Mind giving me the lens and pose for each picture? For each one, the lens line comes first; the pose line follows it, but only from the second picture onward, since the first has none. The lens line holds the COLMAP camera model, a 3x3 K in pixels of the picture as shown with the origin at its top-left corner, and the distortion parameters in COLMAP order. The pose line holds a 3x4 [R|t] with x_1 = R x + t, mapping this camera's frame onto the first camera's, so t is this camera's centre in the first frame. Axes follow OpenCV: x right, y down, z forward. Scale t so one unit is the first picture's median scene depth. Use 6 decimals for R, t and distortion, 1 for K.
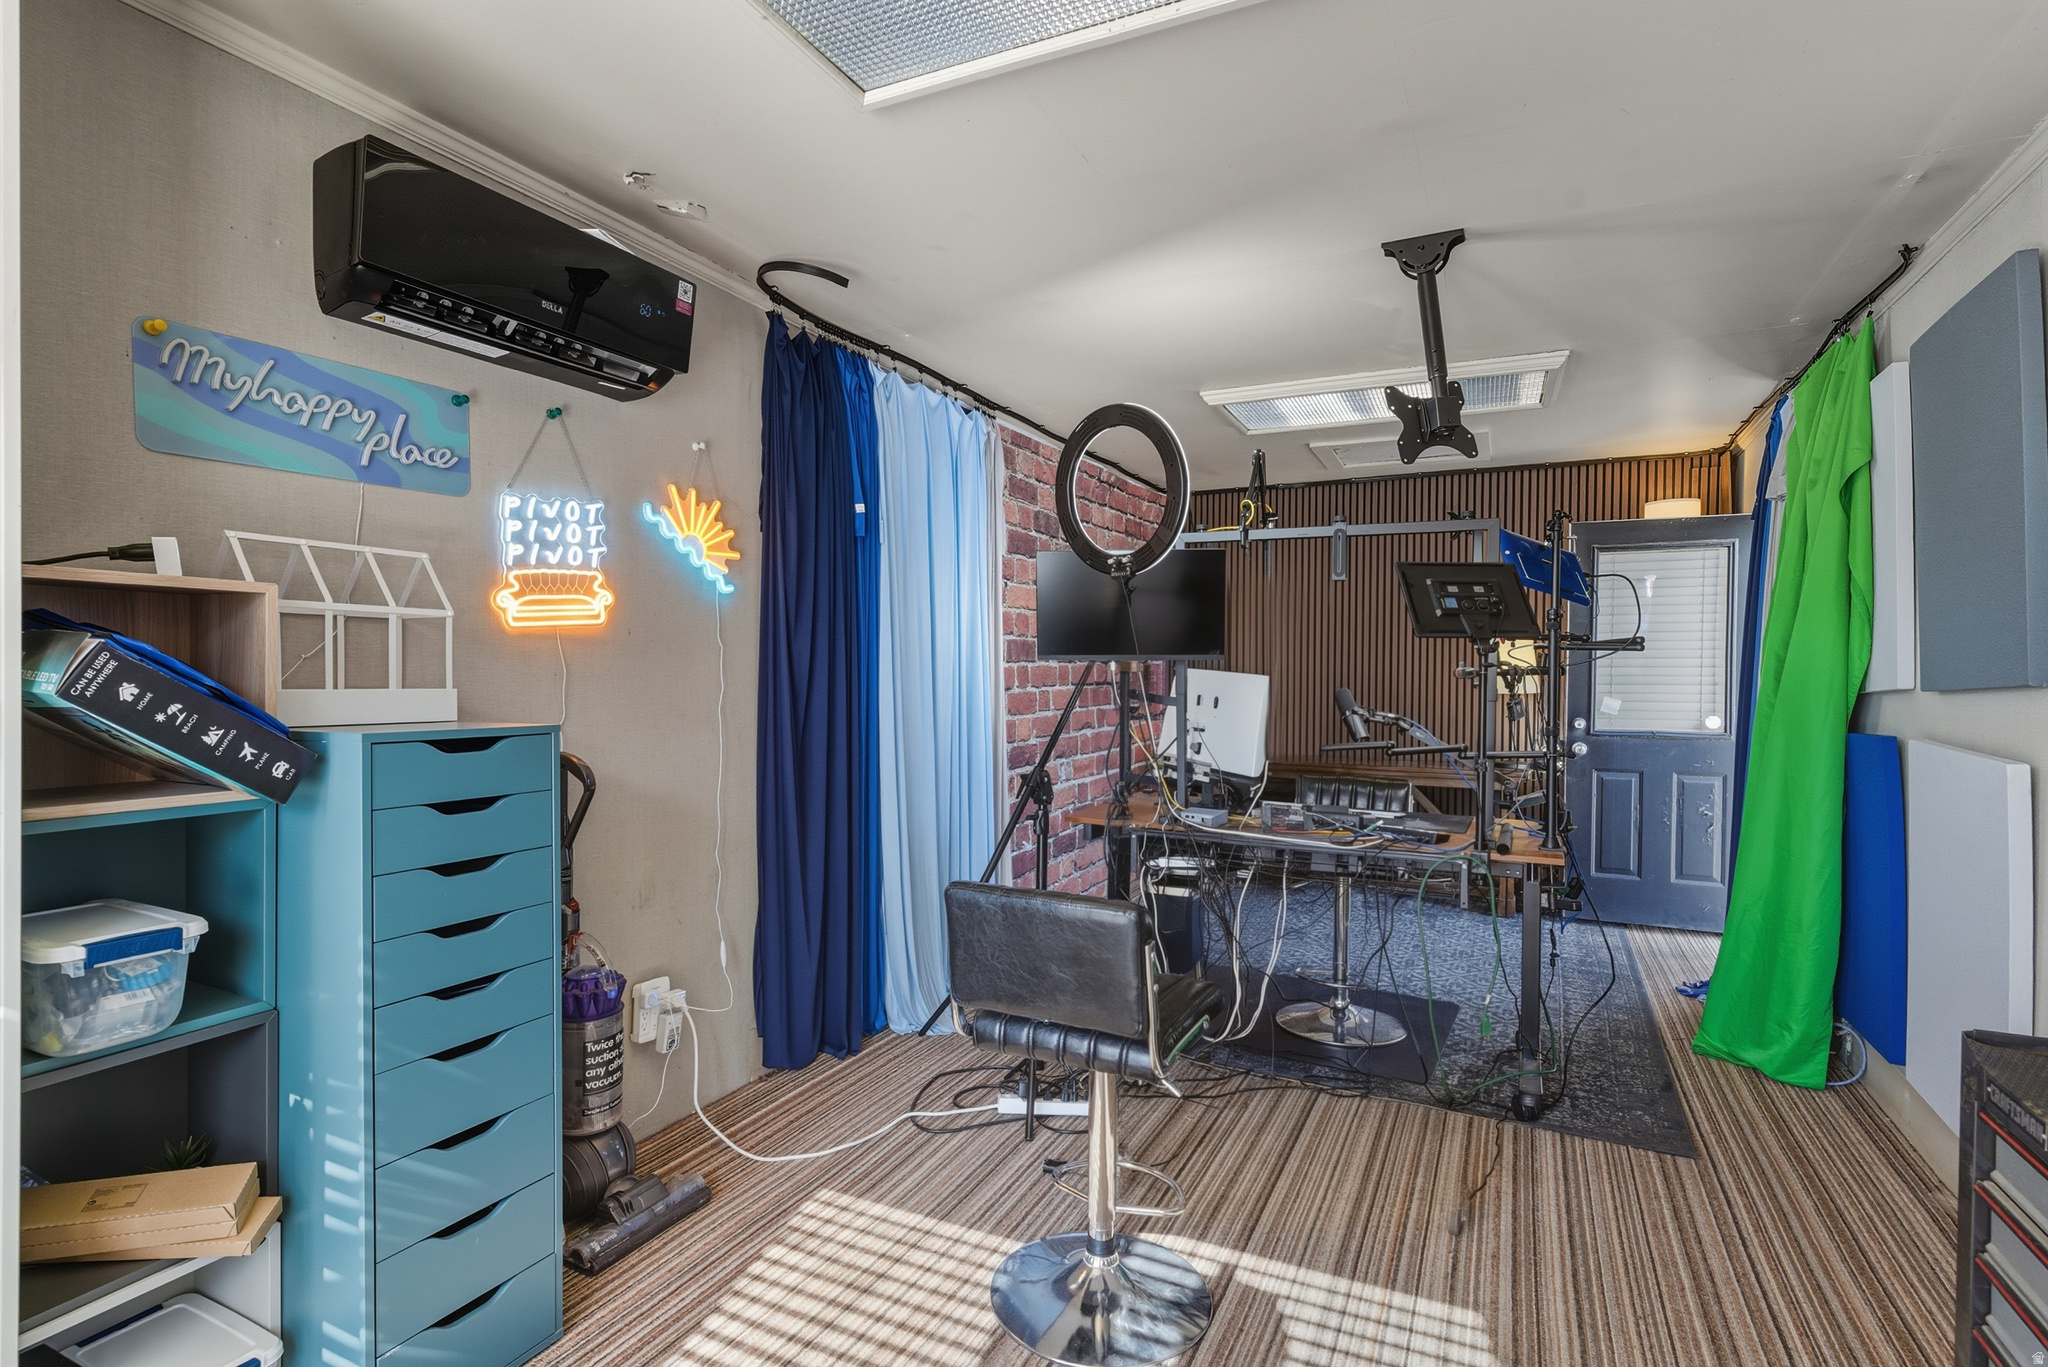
lens RADIAL K [[979.0, 0, 1033.7], [0, 979.0, 692.1], [0, 0, 1]] dist [-0.001702, 0.000384]
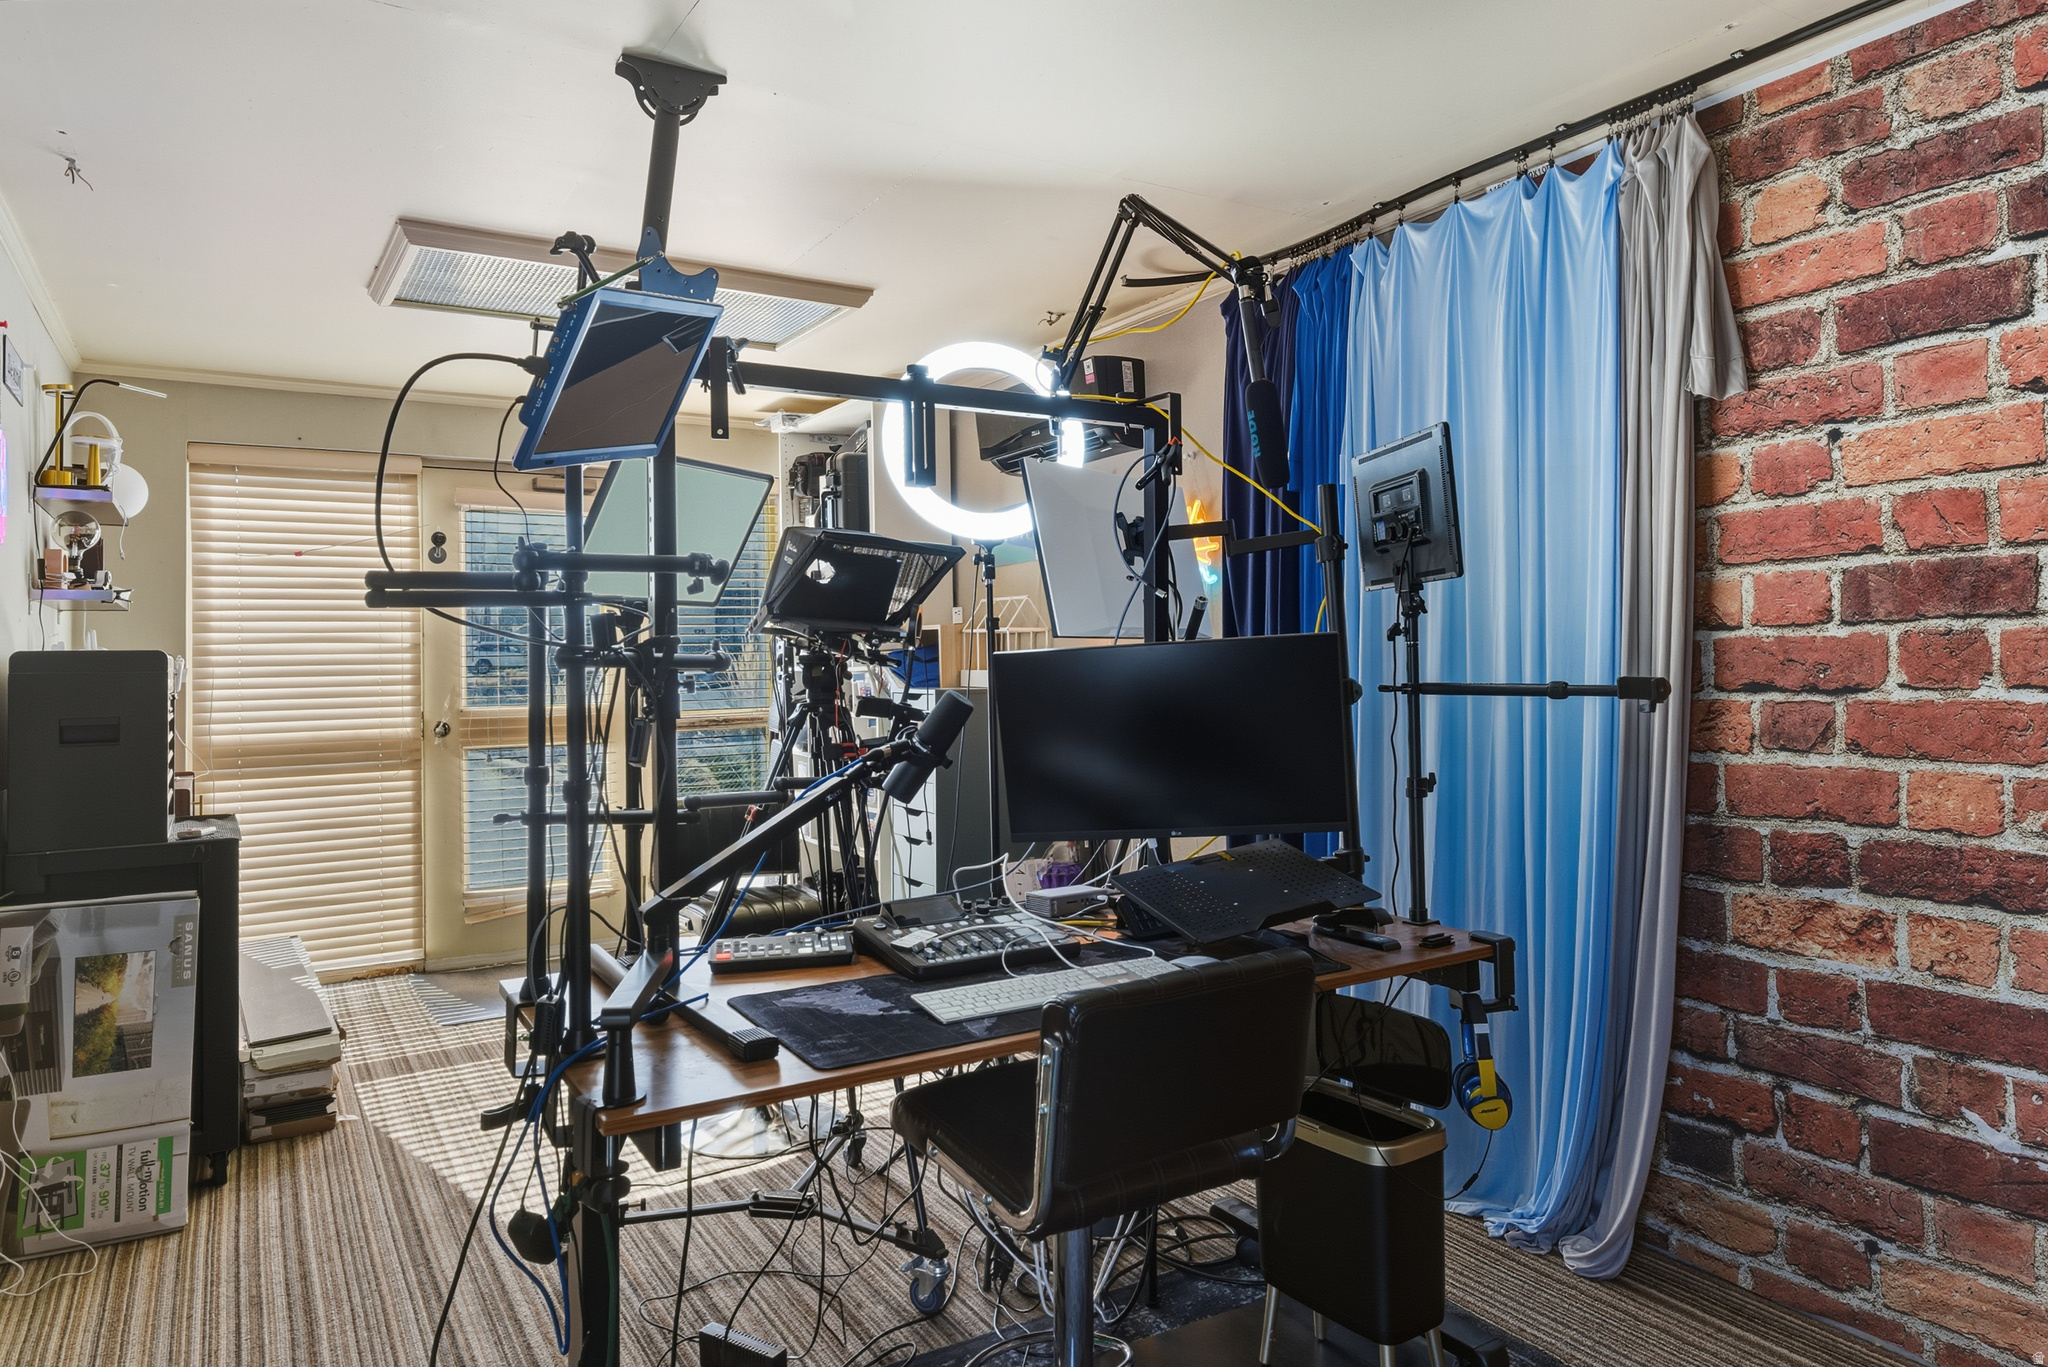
lens RADIAL K [[1272.1, 0, 1021.8], [0, 1272.1, 647.9], [0, 0, 1]] dist [0.005421, 0.000760]
pose [[-0.532026, -0.012444, -0.846636, 1.118577], [-0.010629, 0.999911, -0.008017, -0.021591], [0.846661, 0.004734, -0.532111, 1.826840]]
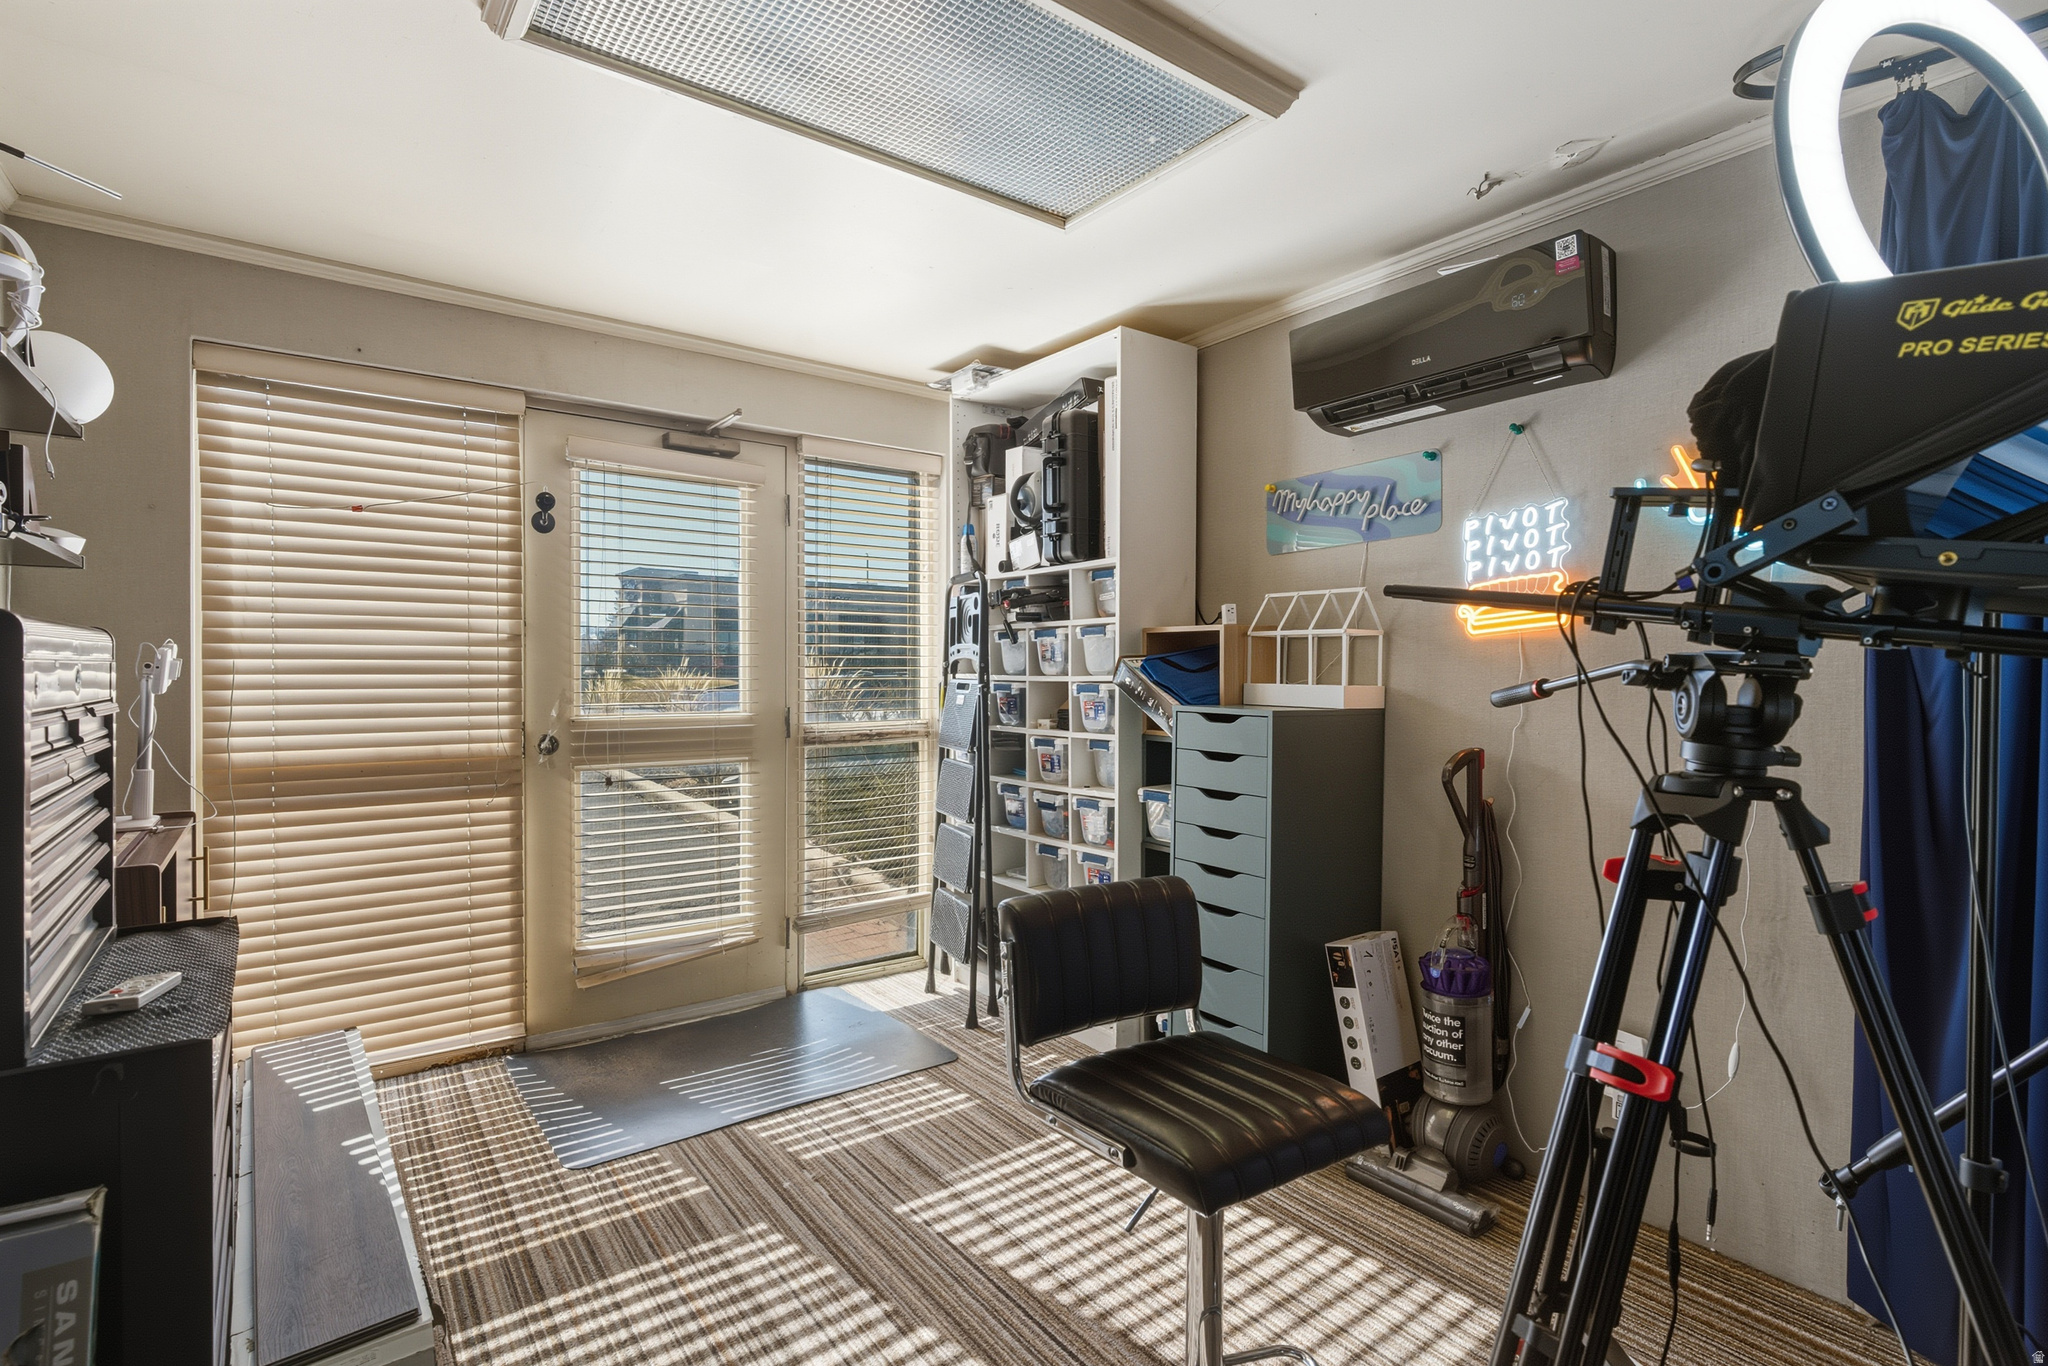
lens RADIAL K [[979.0, 0, 1033.7], [0, 979.0, 691.6], [0, 0, 1]] dist [-0.001702, 0.000384]
pose [[-0.455688, 0.004491, -0.890128, 0.688973], [-0.030829, 0.999308, 0.020824, -0.008257], [0.889606, 0.036931, -0.455234, 1.033099]]
